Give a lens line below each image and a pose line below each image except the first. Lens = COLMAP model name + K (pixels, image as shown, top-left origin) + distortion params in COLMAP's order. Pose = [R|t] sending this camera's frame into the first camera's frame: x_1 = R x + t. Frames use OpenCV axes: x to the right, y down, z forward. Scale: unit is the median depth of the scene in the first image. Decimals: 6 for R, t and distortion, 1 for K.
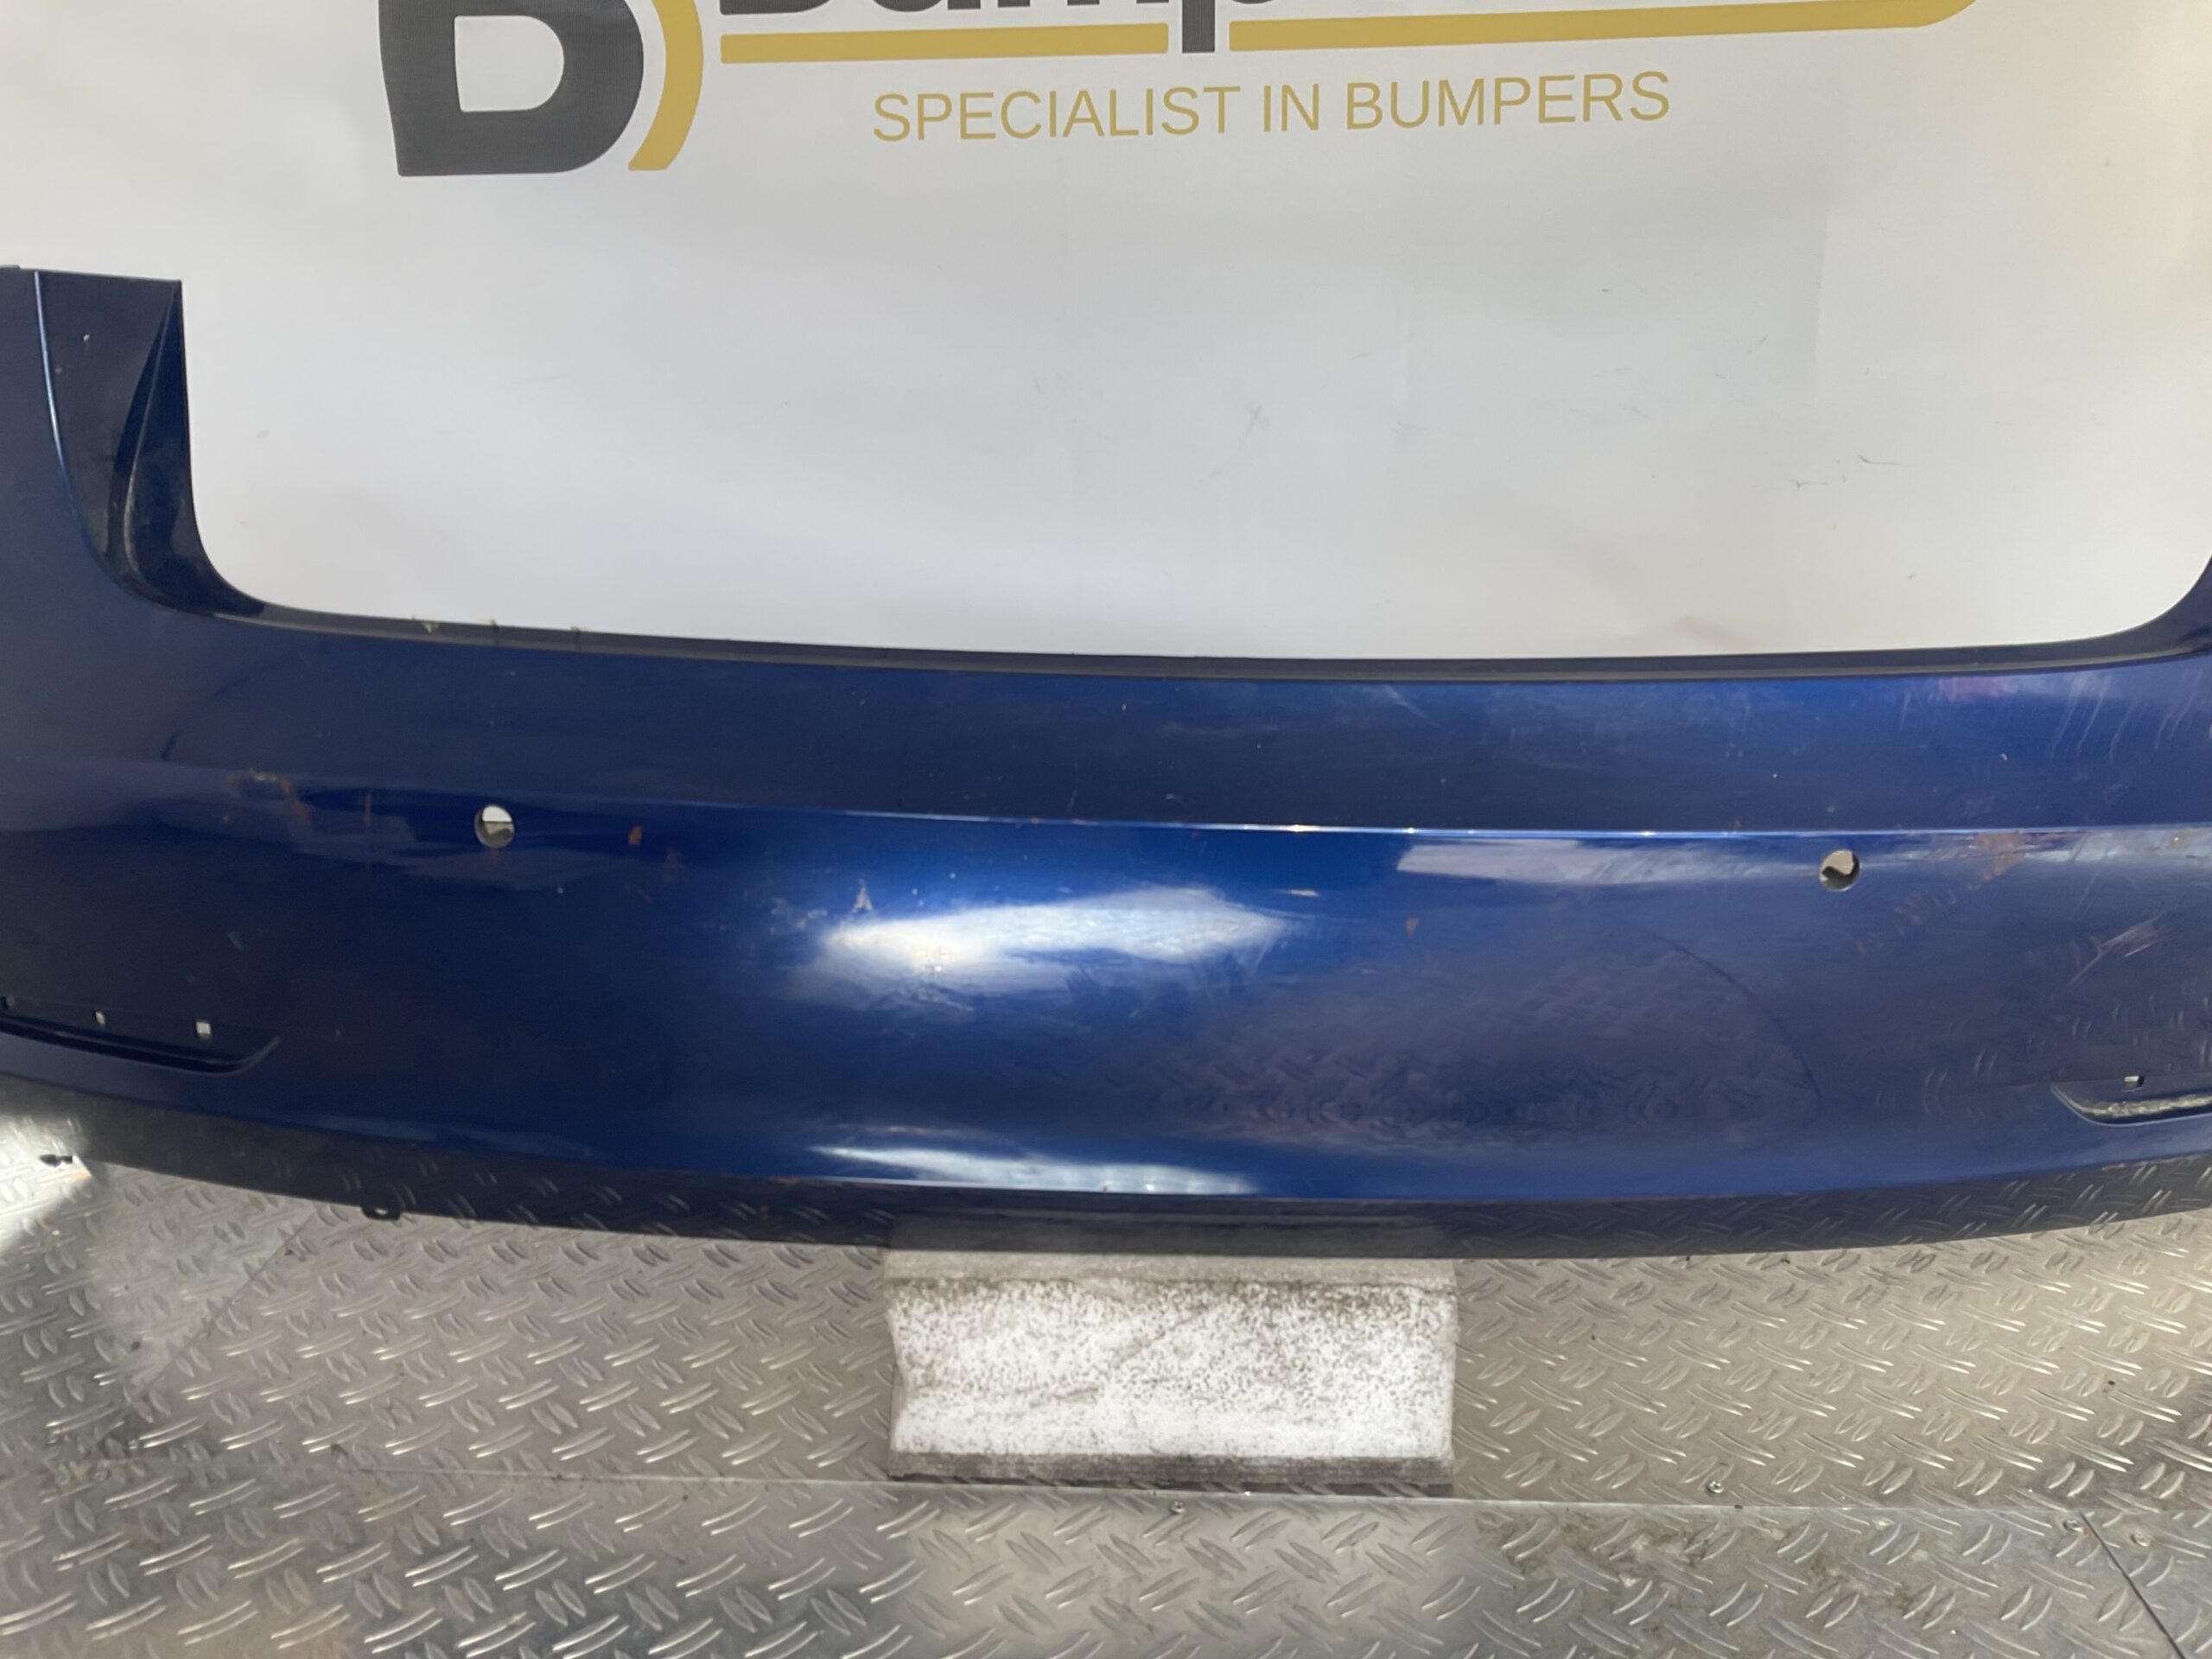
lens RADIAL K [[1835.1, 0, 1100.4], [0, 1835.1, 818.0], [0, 0, 1]] dist [0.097123, -0.191965]
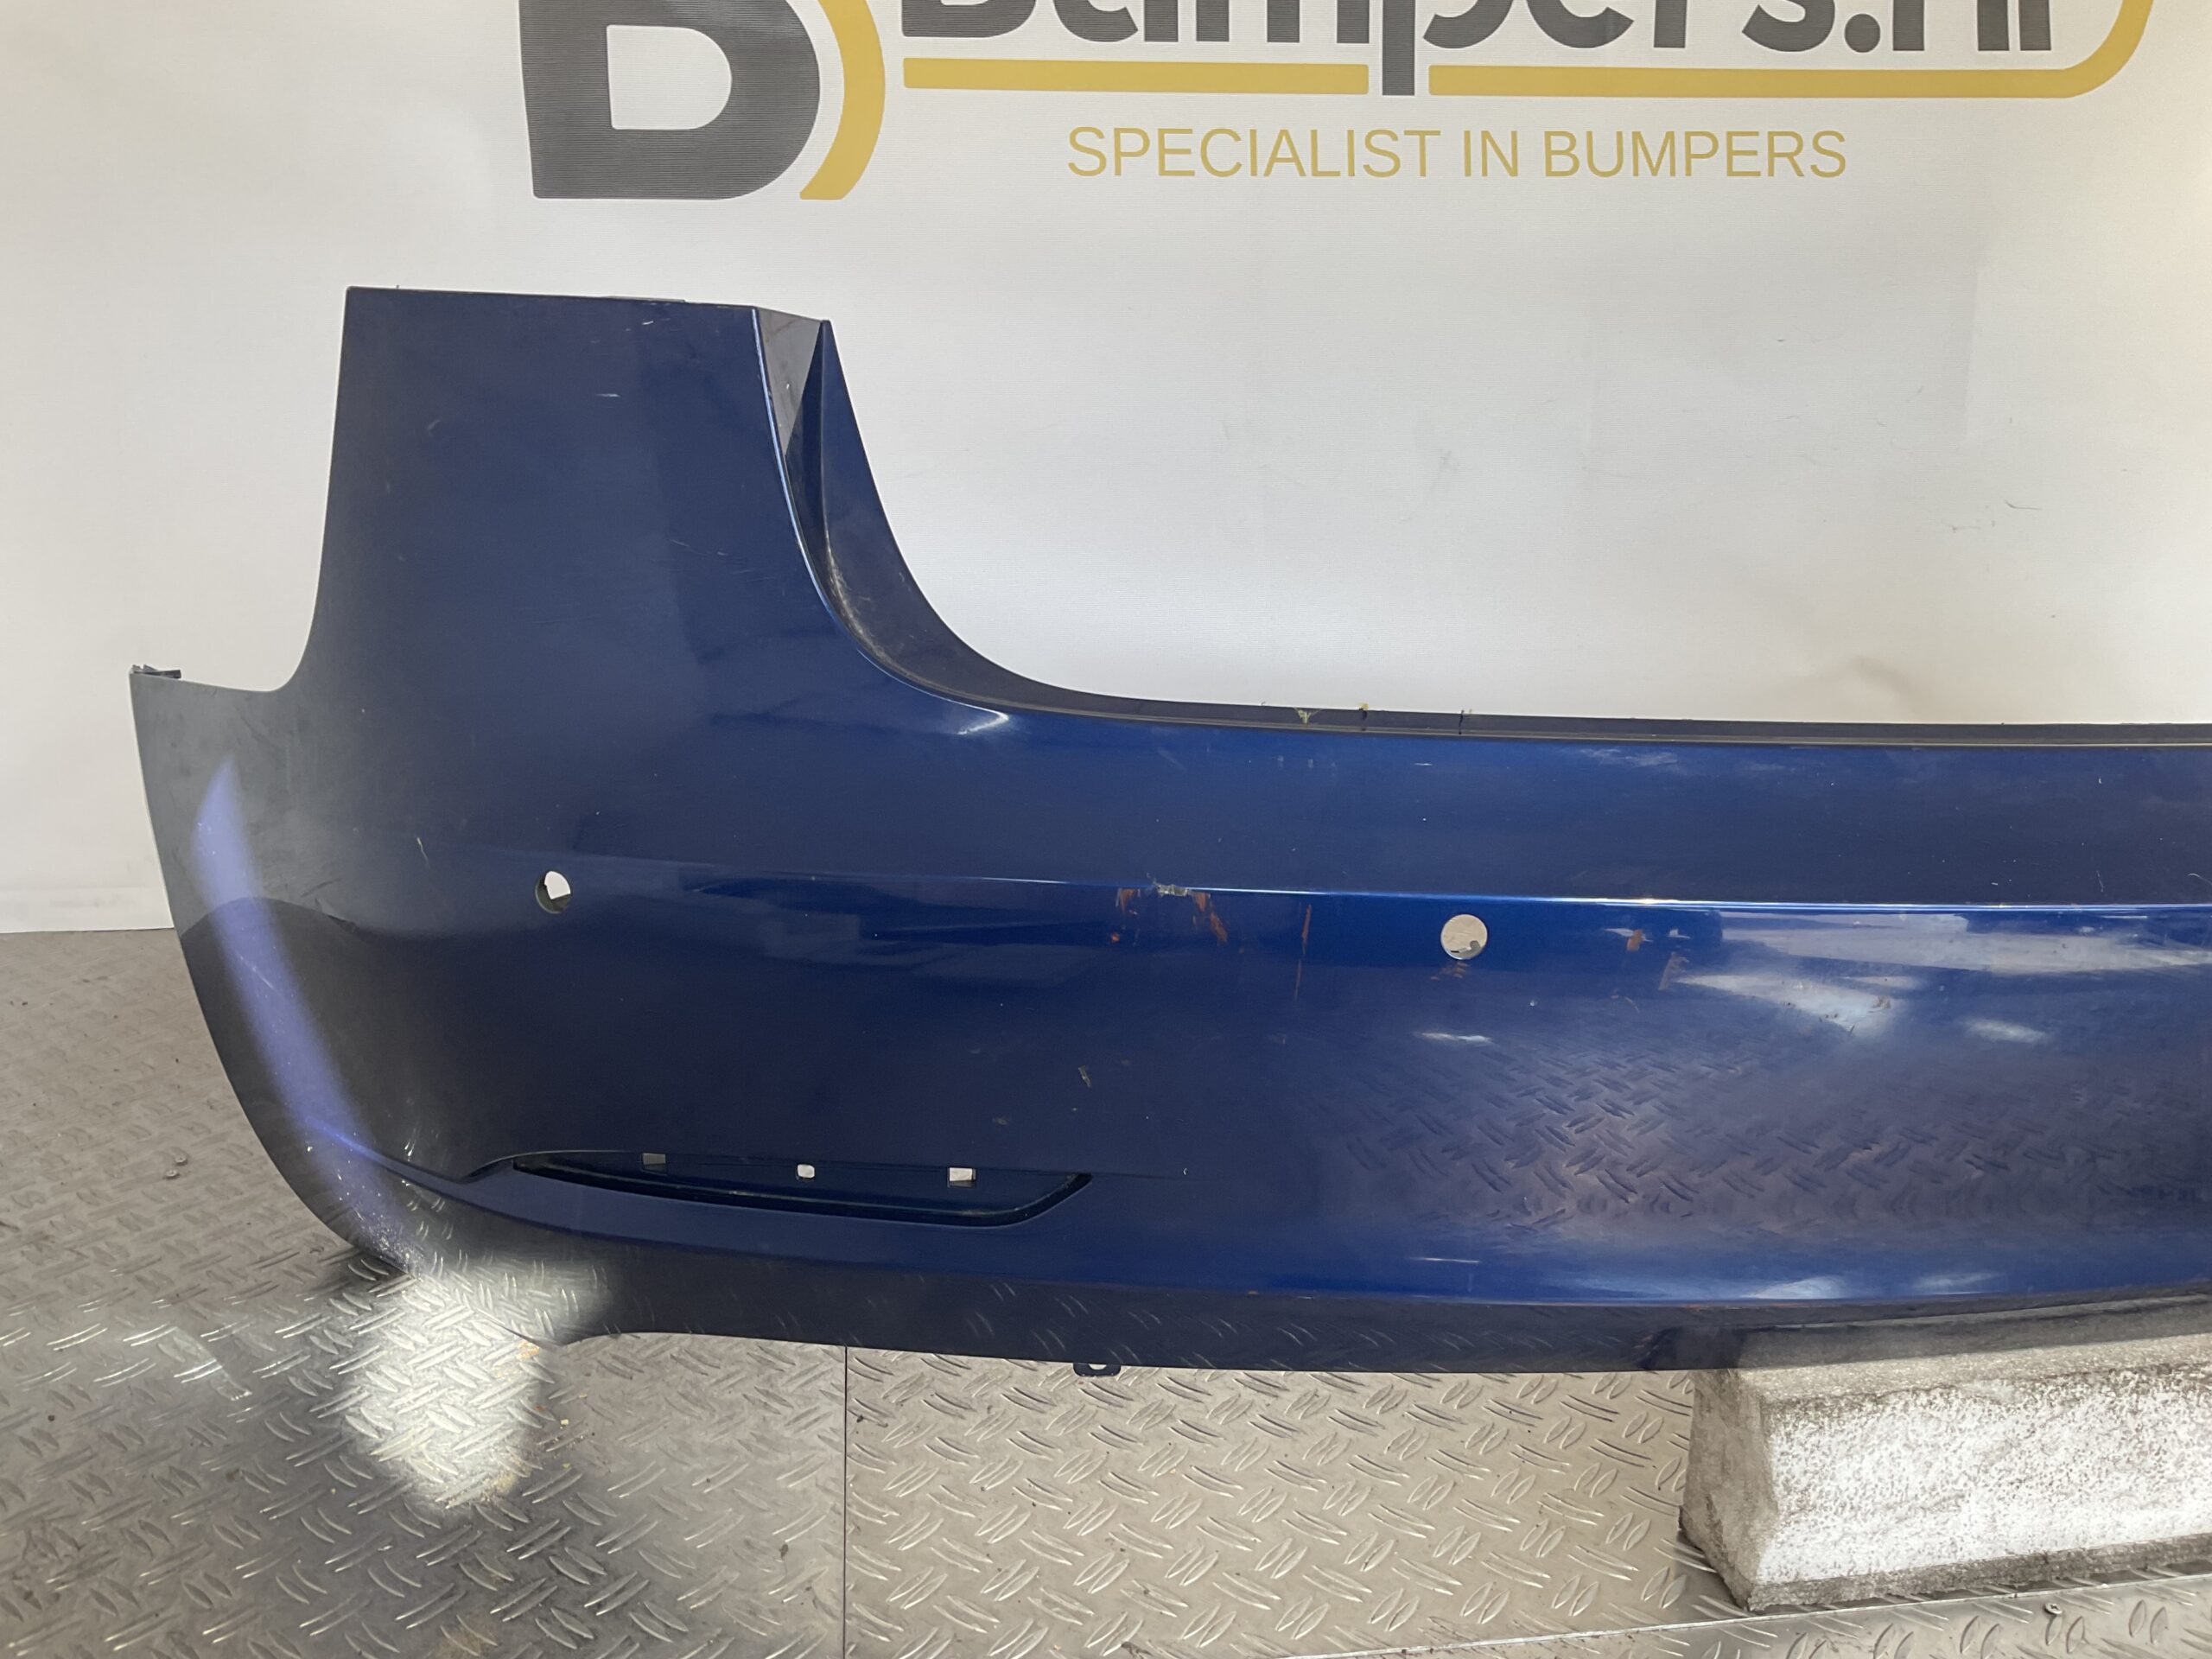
lens RADIAL K [[1838.2, 0, 1106.0], [0, 1838.2, 829.5], [0, 0, 1]] dist [0.050615, -0.092910]
pose [[0.982097, -0.036000, 0.184901, -0.595119], [0.038201, 0.999235, -0.008356, -0.042059], [-0.184459, 0.015270, 0.982722, 0.141189]]
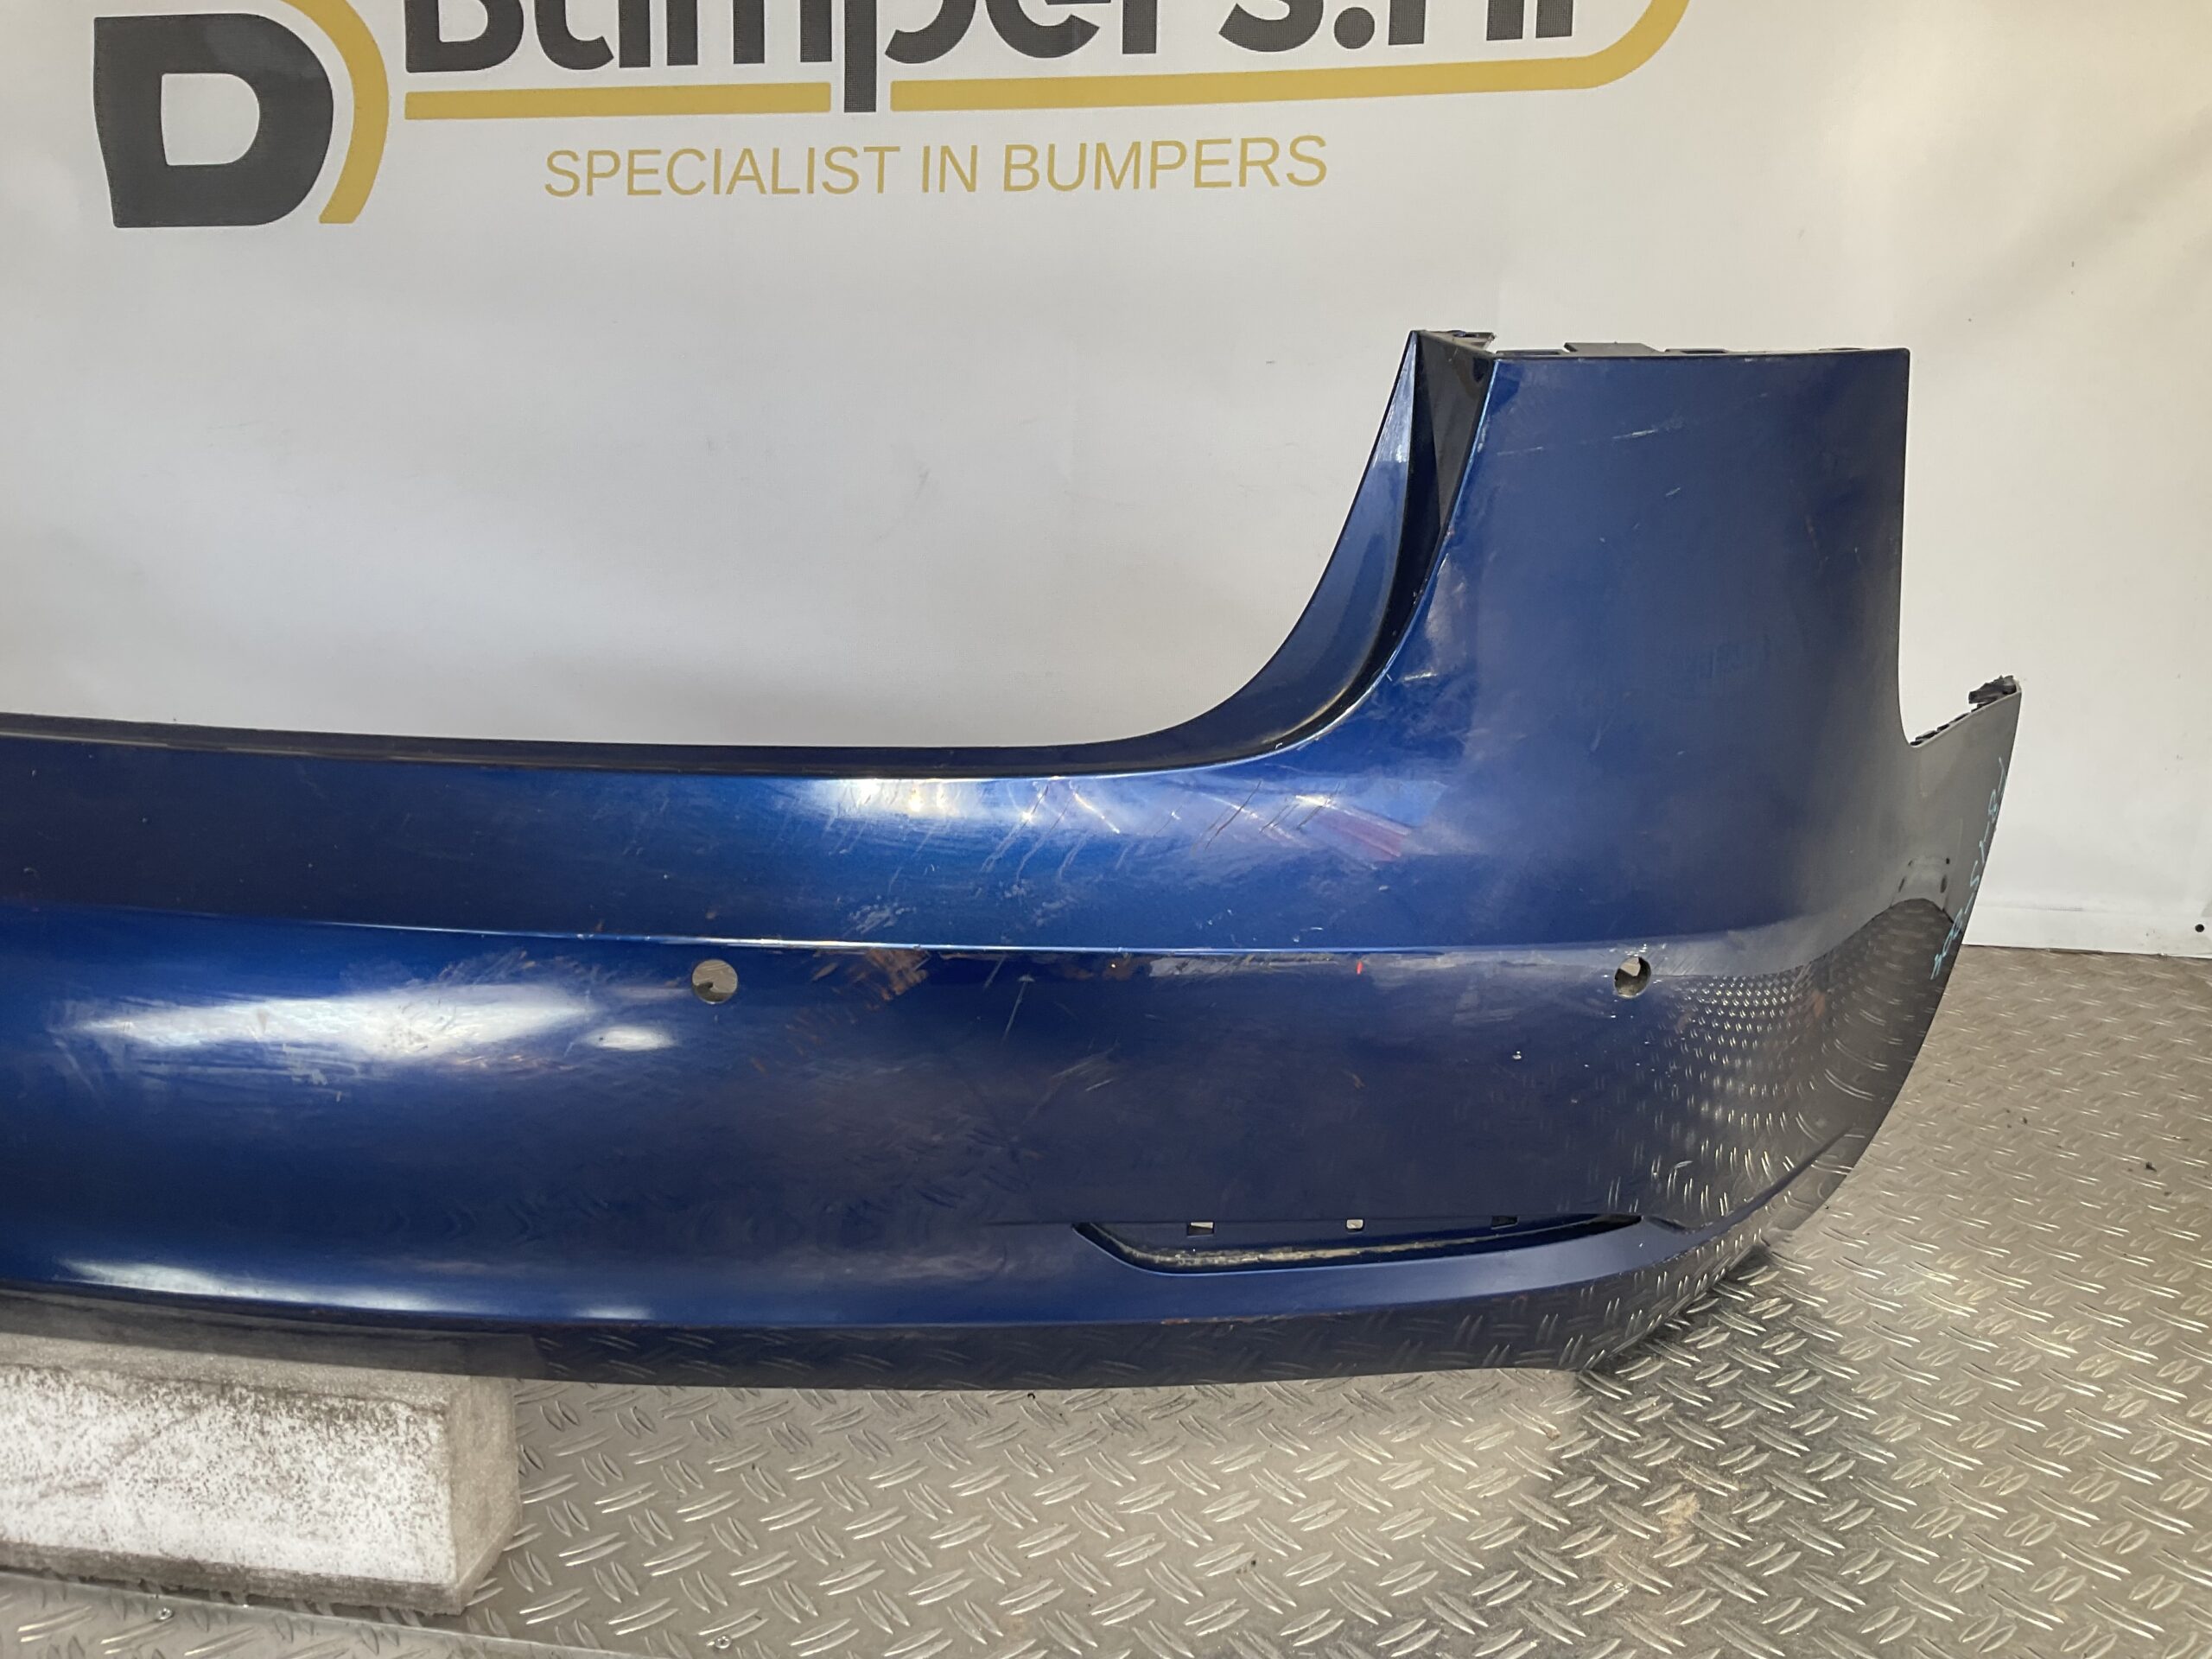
lens RADIAL K [[1839.5, 0, 1097.5], [0, 1839.5, 832.7], [0, 0, 1]] dist [0.031603, -0.055915]
pose [[0.994376, 0.044654, -0.096035, 0.584347], [-0.046801, 0.998700, -0.020211, -0.032369], [0.095008, 0.024591, 0.995173, 0.090109]]
